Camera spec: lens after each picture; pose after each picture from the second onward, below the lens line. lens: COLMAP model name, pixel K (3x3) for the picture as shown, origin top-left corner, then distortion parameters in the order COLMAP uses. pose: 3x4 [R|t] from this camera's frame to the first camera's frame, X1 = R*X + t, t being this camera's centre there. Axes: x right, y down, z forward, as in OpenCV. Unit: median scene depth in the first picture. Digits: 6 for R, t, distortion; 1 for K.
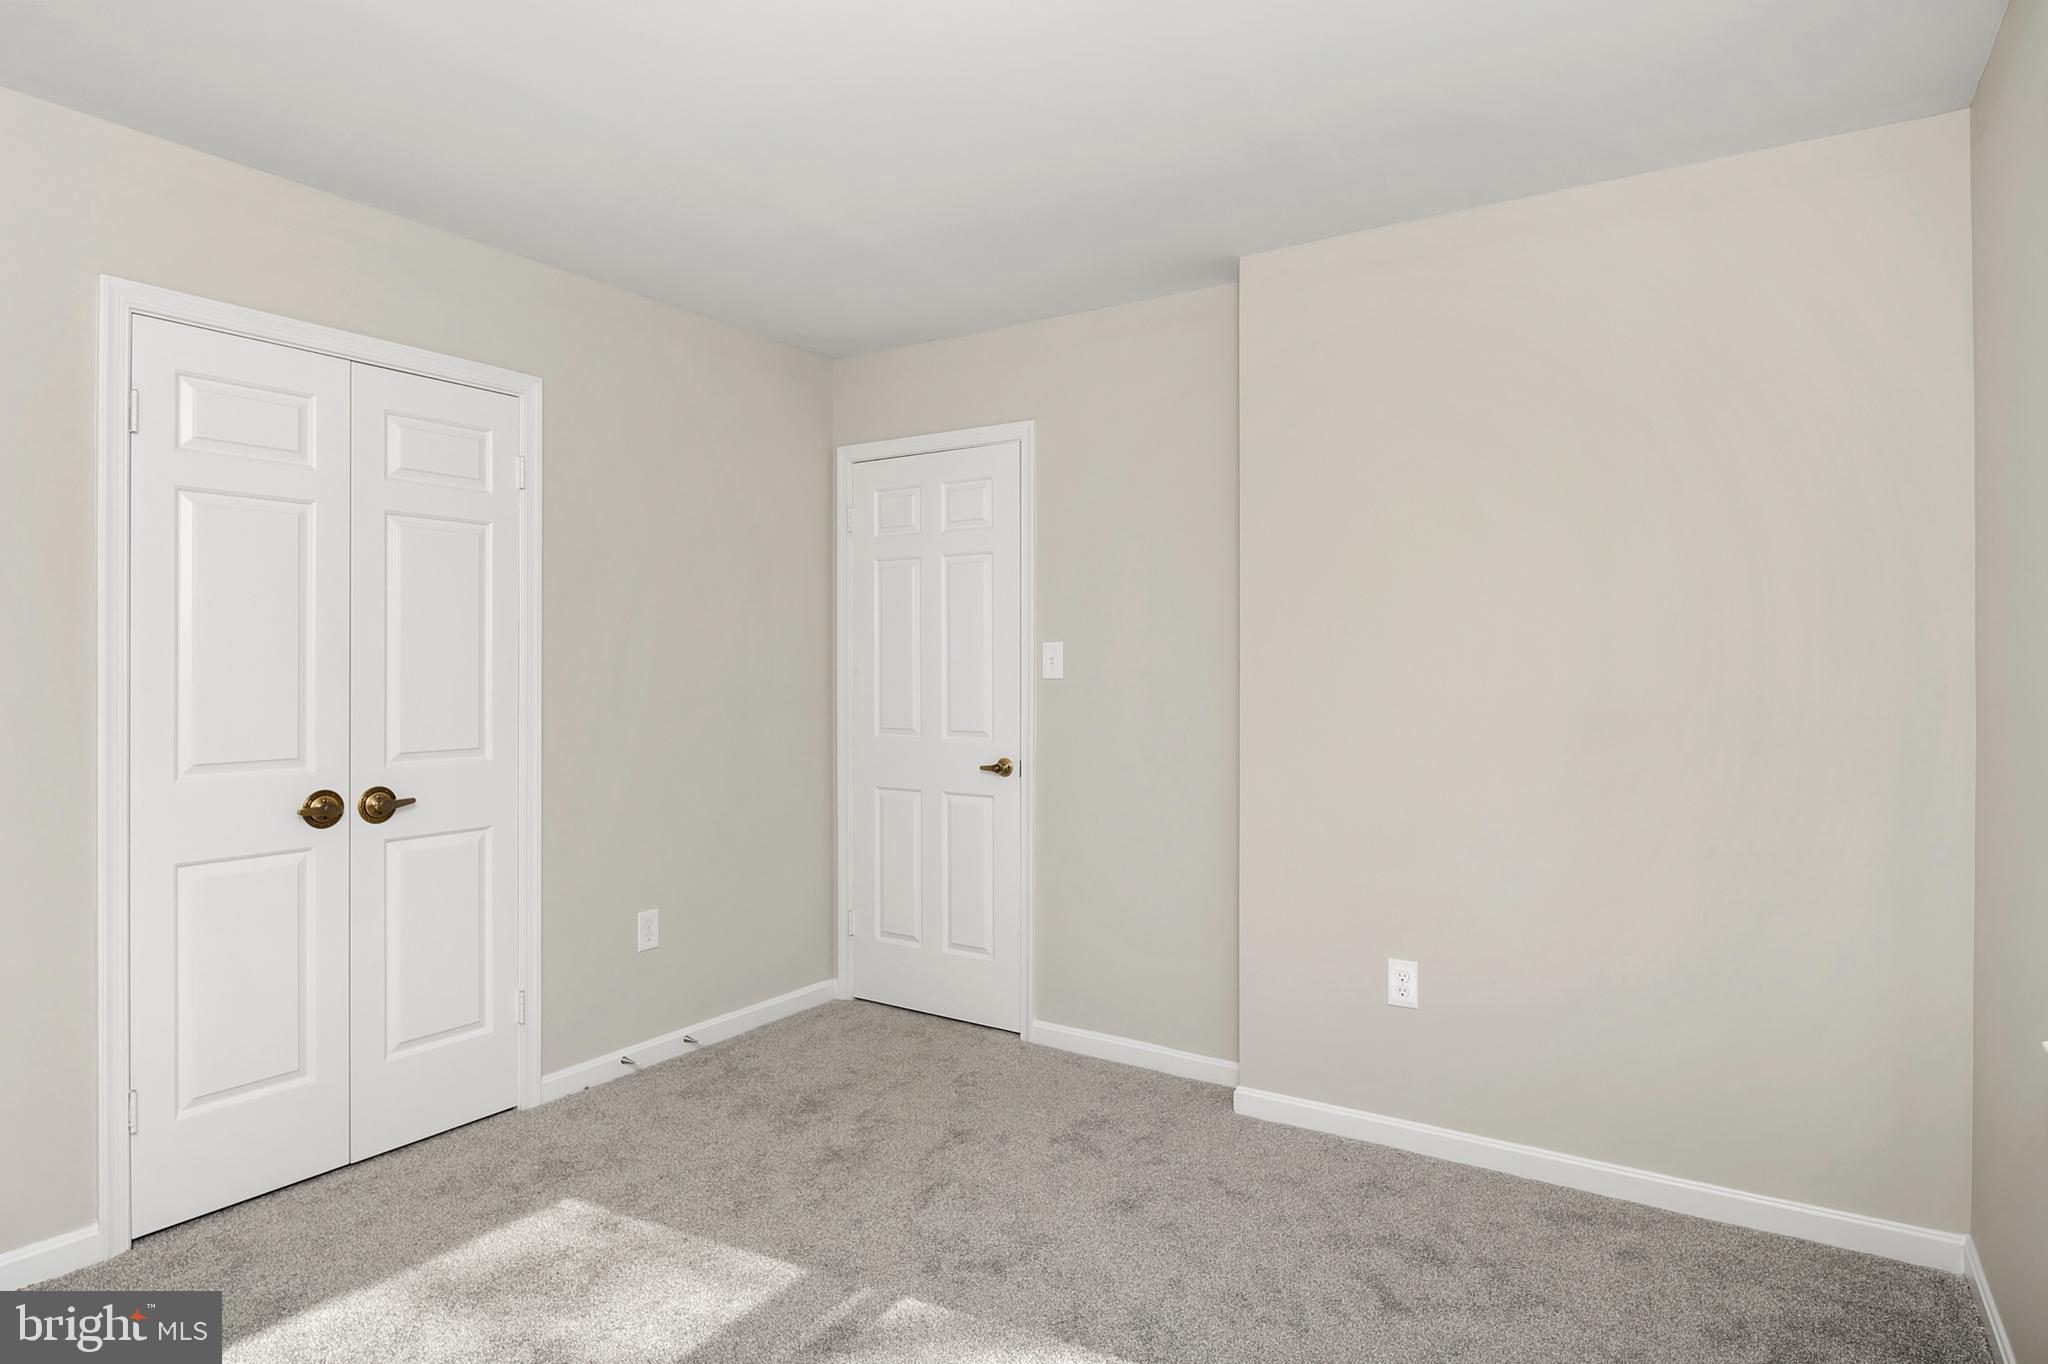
lens RADIAL K [[1139.6, 0, 1041.0], [0, 1139.6, 684.1], [0, 0, 1]] dist [0.006862, -0.000645]
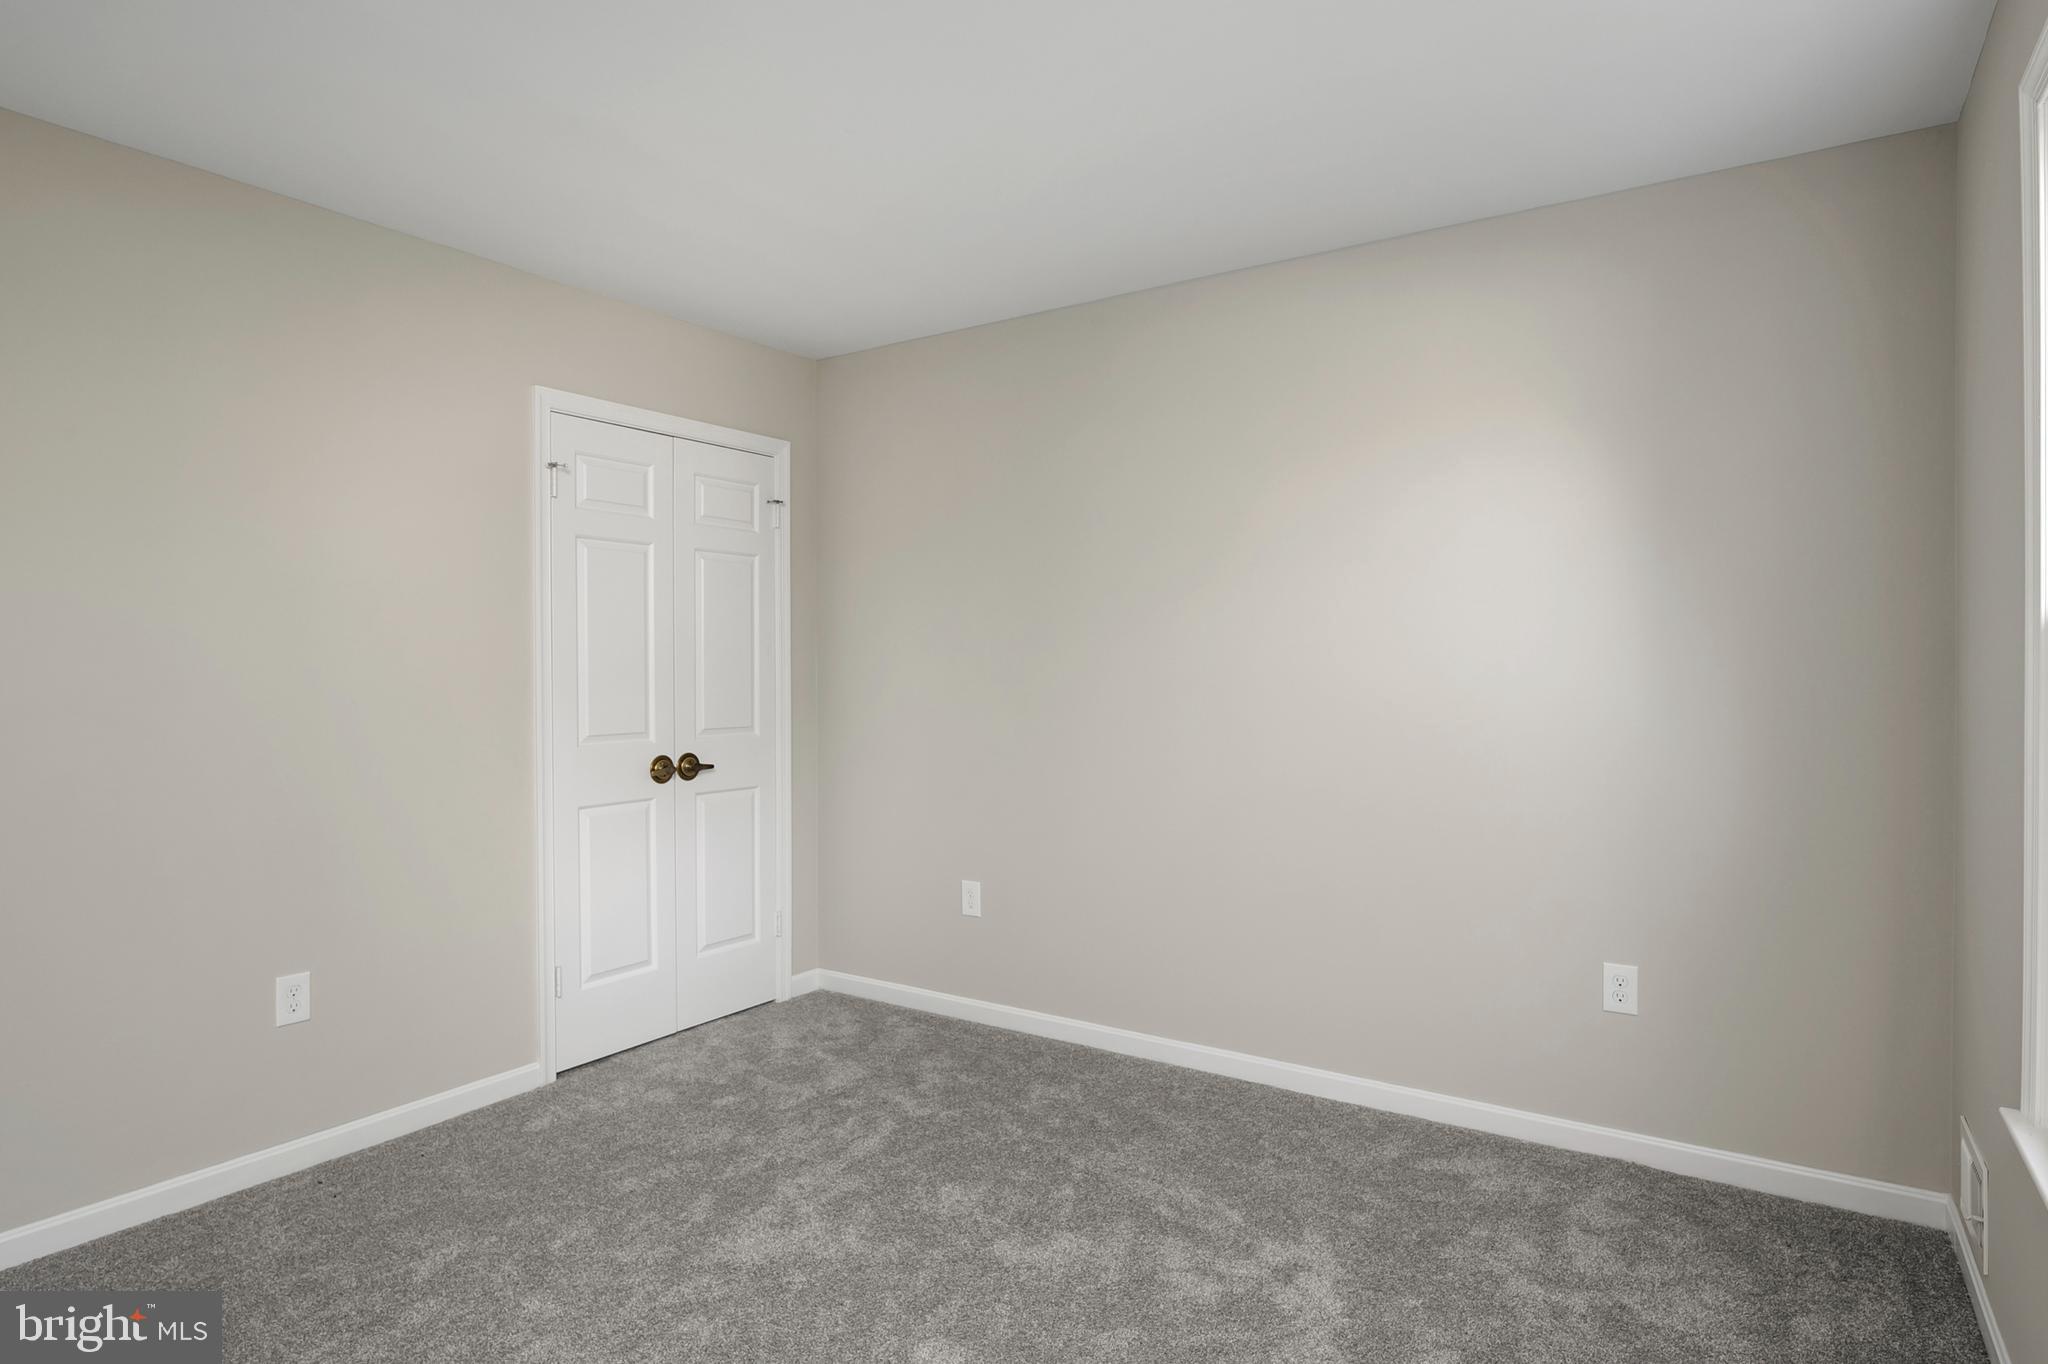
lens RADIAL K [[1060.3, 0, 1007.6], [0, 1060.3, 684.3], [0, 0, 1]] dist [-0.005182, -0.000179]
pose [[0.998710, -0.004110, -0.050608, -0.132347], [0.004421, 0.999972, 0.006021, 0.002232], [0.050582, -0.006237, 0.998700, -0.200438]]
